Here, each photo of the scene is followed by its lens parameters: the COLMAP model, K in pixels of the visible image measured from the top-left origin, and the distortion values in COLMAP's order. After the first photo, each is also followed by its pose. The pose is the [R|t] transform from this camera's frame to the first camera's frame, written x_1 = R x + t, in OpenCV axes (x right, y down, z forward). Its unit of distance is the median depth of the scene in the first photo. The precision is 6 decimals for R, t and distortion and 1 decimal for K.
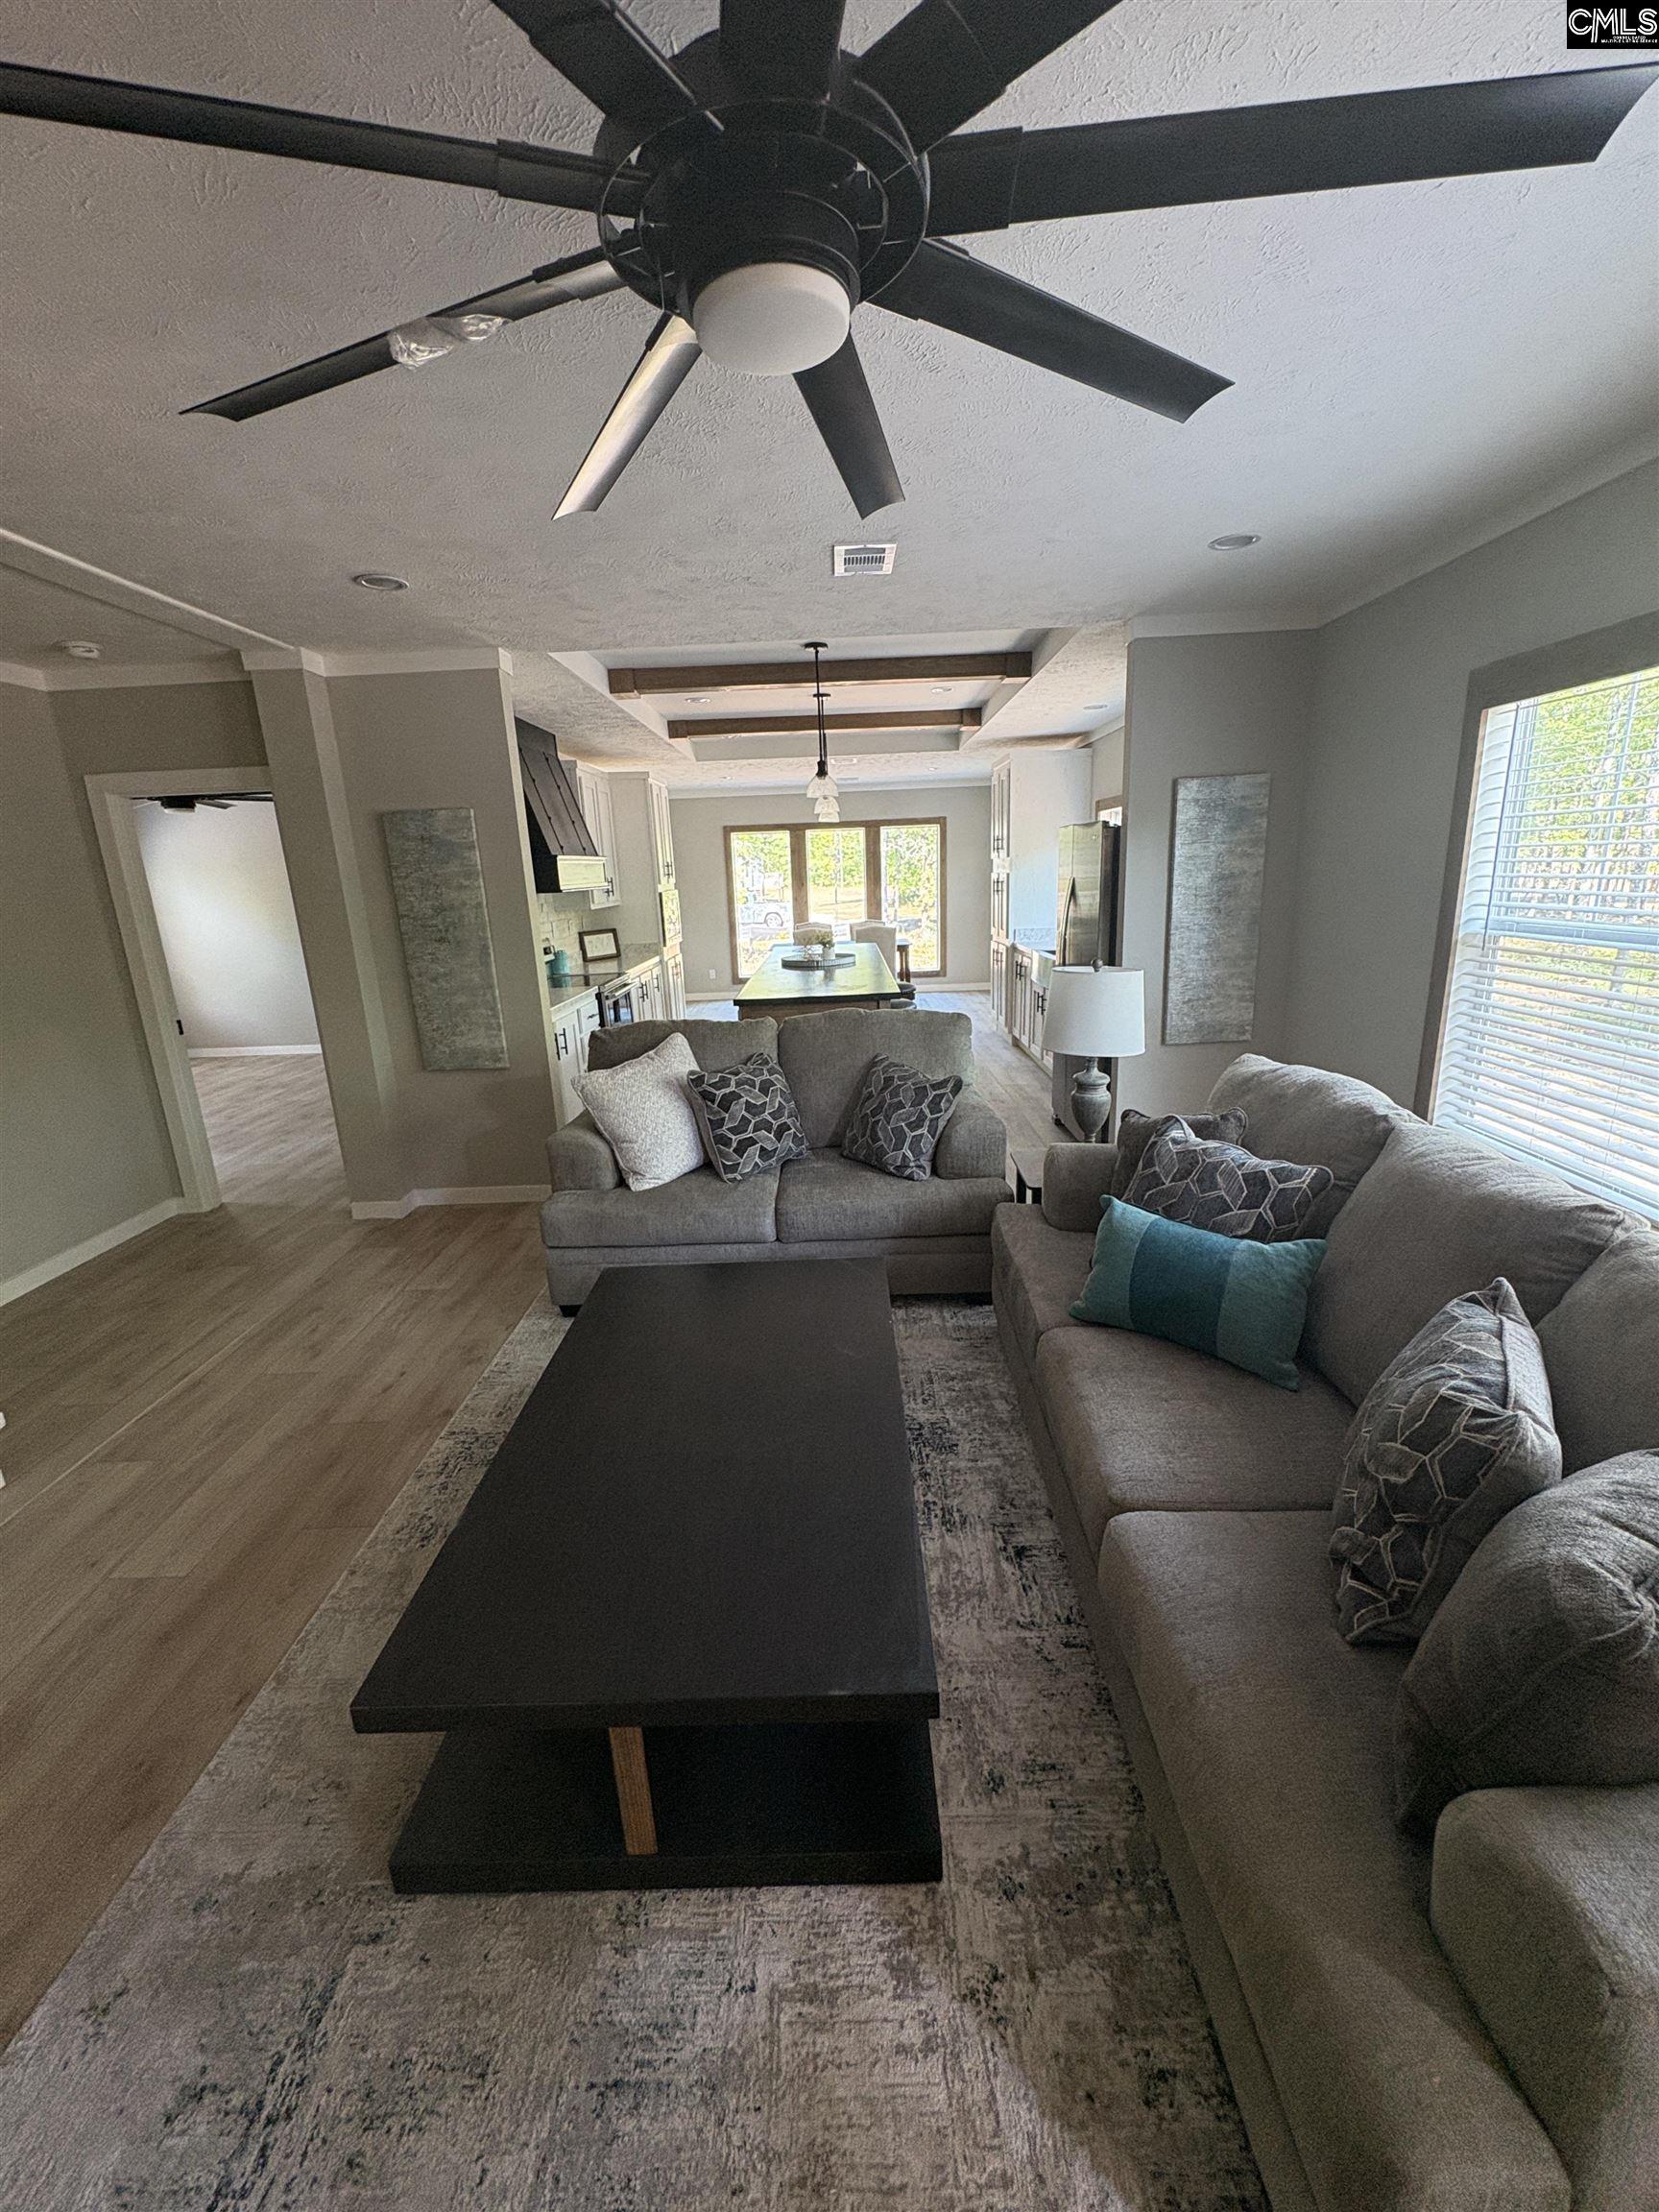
lens RADIAL K [[888.2, 0, 829.5], [0, 888.2, 1106.0], [0, 0, 1]] dist [0.001510, 0.000802]
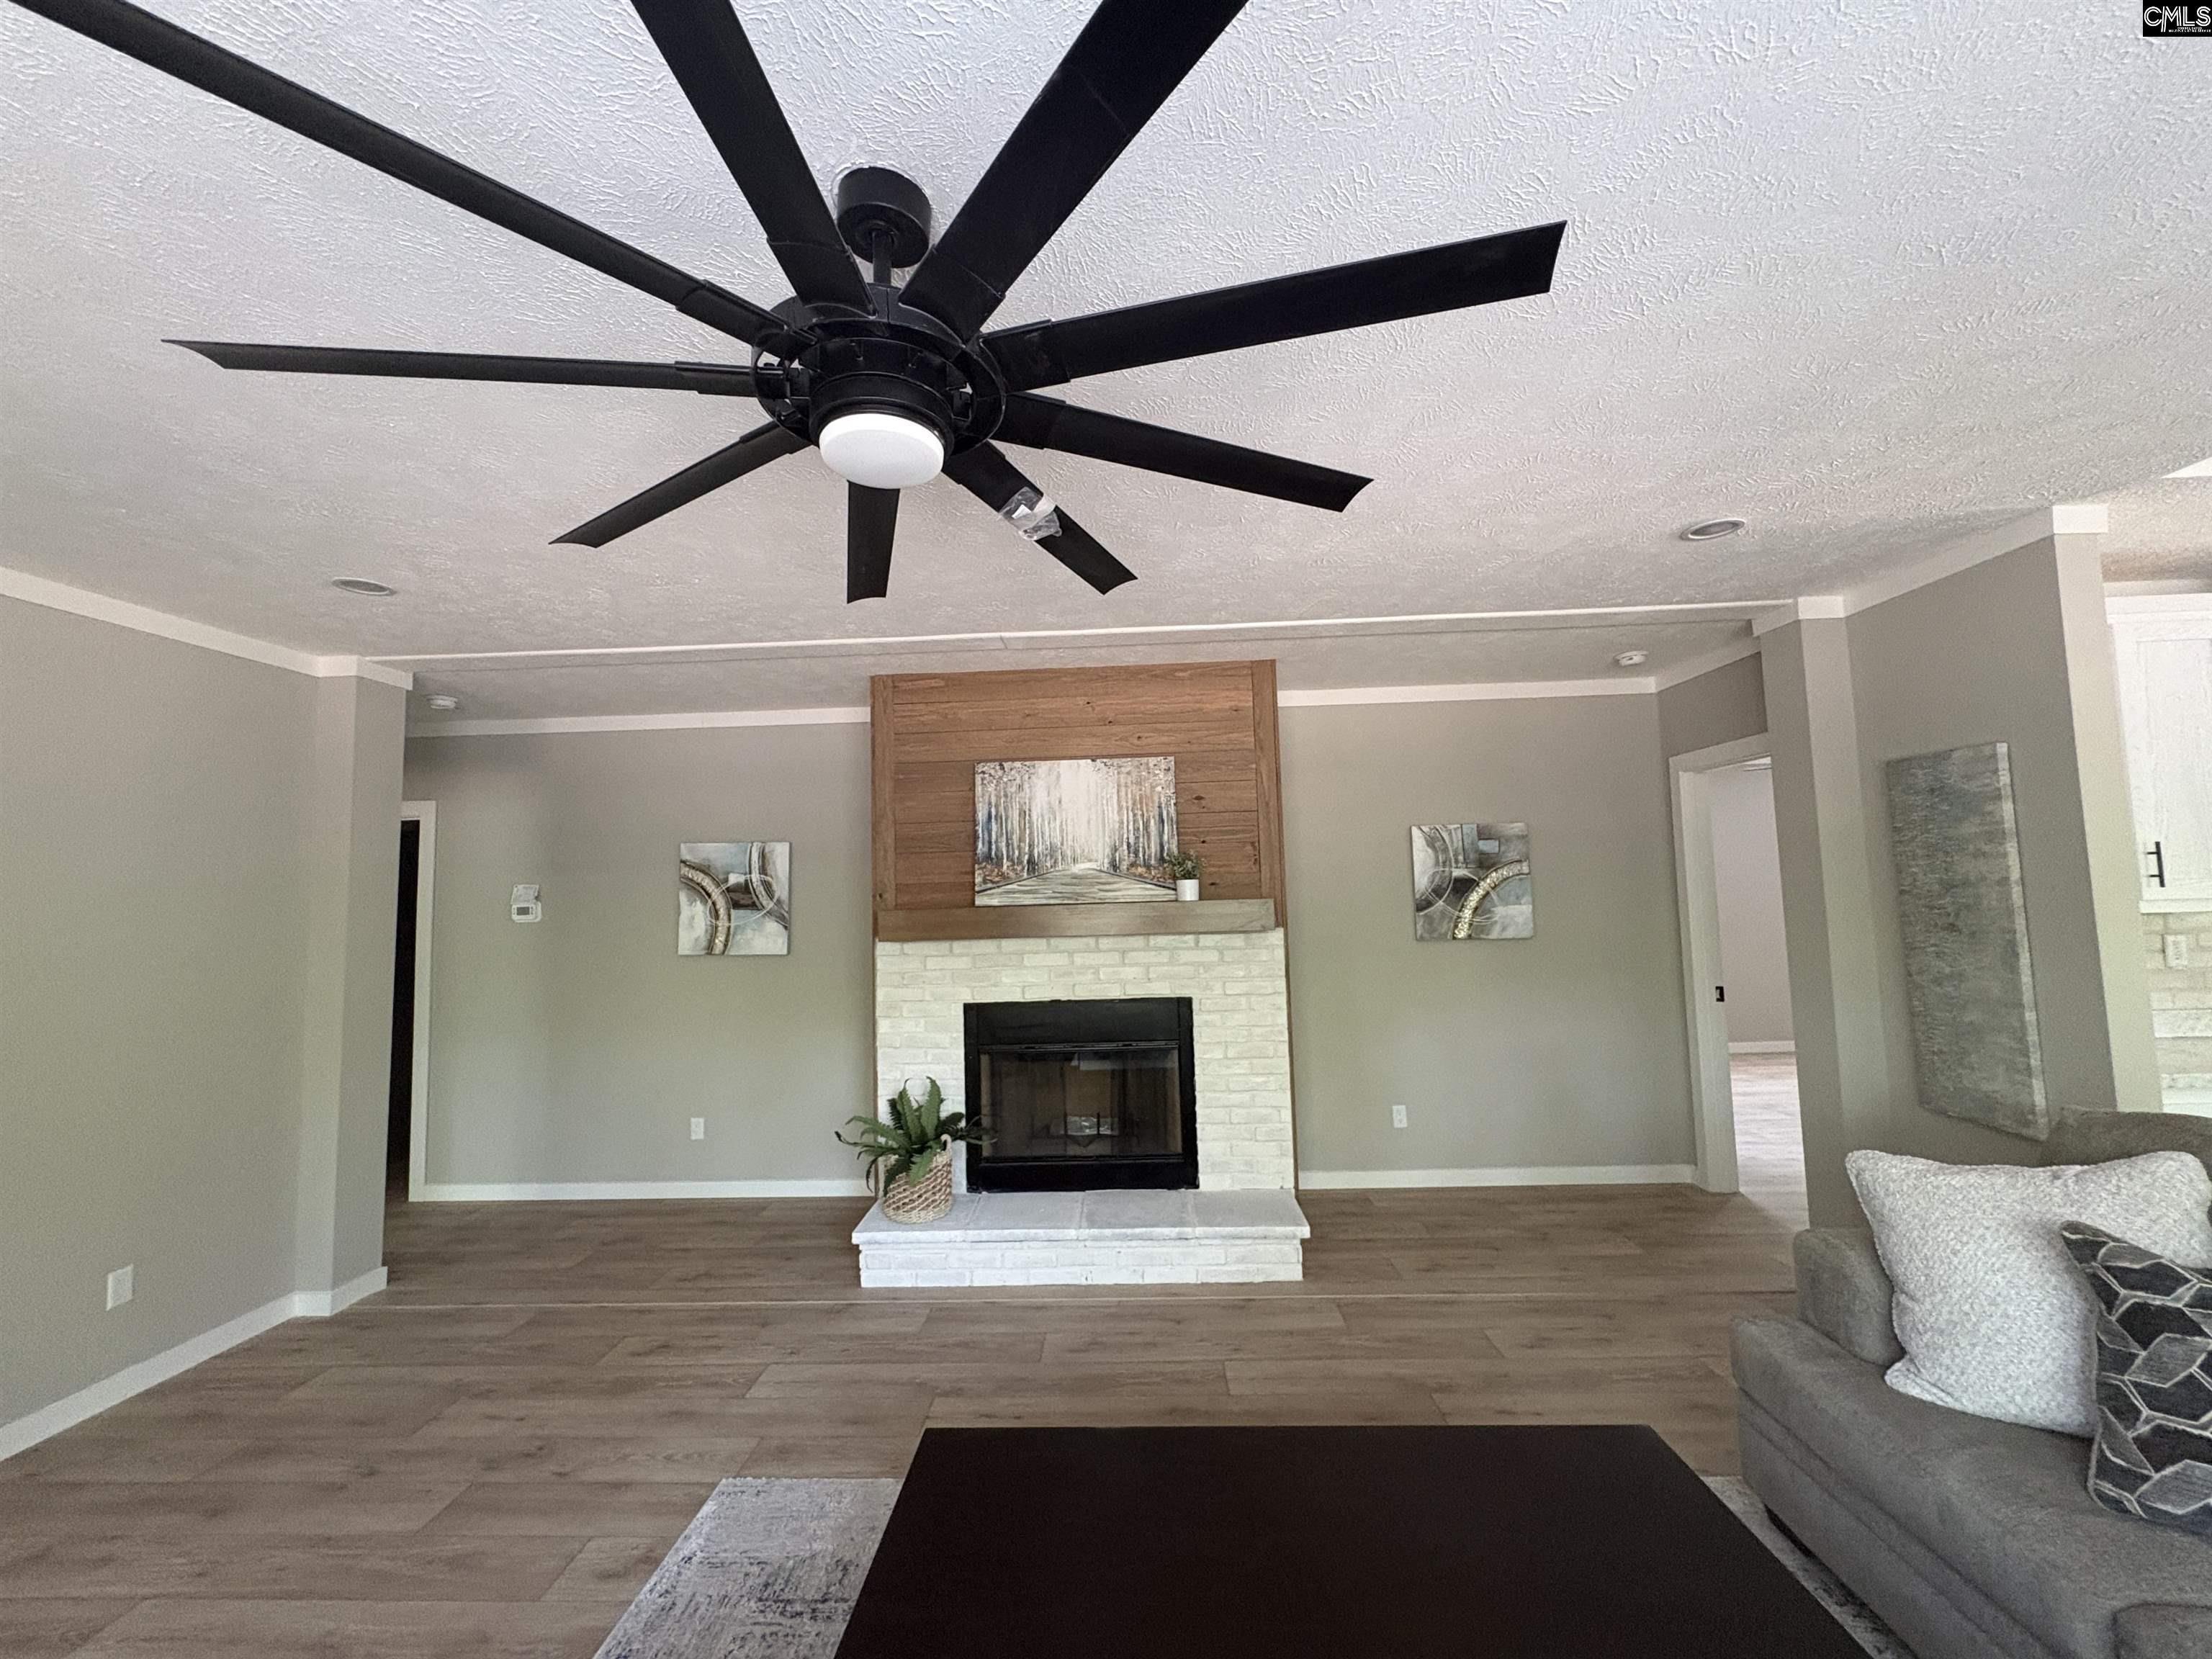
lens RADIAL K [[888.2, 0, 1106.0], [0, 888.2, 829.5], [0, 0, 1]] dist [0.001510, 0.000802]
pose [[-0.032388, -0.028585, -0.999067, 0.300125], [-0.230641, 0.972826, -0.020357, -0.097838], [0.972500, 0.229766, -0.038101, 0.374463]]
